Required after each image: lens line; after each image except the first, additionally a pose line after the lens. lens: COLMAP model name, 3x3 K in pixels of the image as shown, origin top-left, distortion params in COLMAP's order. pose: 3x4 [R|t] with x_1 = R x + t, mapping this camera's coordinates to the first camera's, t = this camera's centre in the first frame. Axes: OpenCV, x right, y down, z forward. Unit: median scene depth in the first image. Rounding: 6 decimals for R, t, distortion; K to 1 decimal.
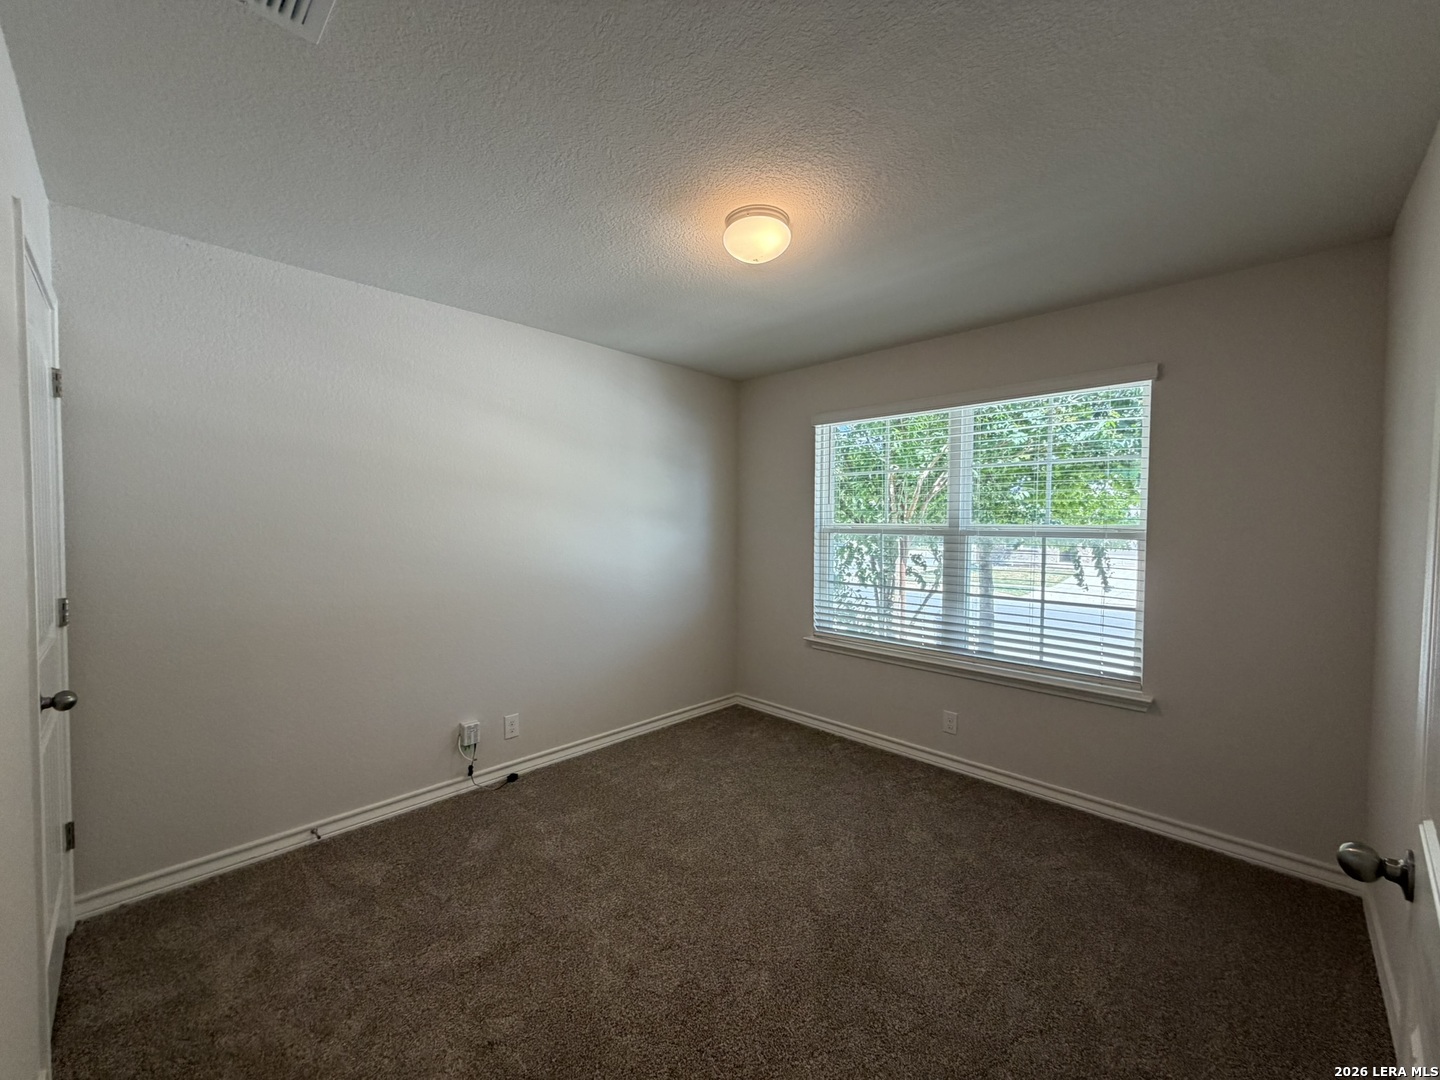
lens RADIAL K [[574.9, 0, 719.9], [0, 574.9, 541.0], [0, 0, 1]] dist [-0.002232, -0.000559]
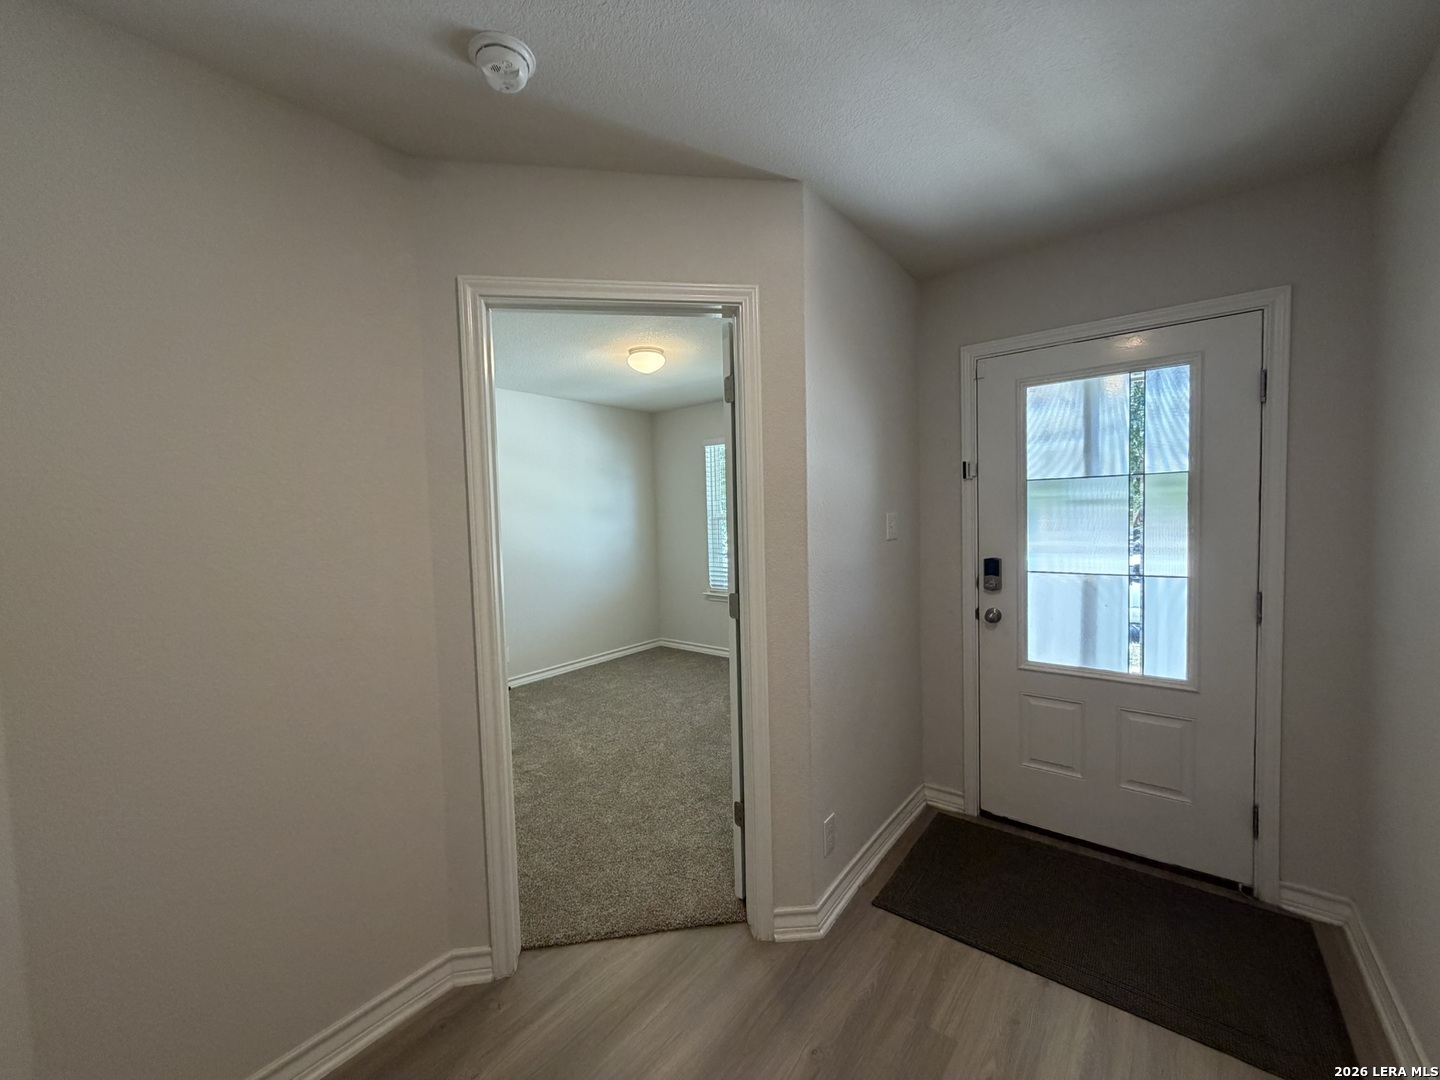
lens RADIAL K [[574.9, 0, 717.0], [0, 574.9, 536.0], [0, 0, 1]] dist [-0.002232, -0.000559]
pose [[0.994634, -0.039260, 0.095718, 0.054139], [0.038402, 0.999204, 0.010793, 0.011760], [-0.096066, -0.007059, 0.995350, -0.503728]]
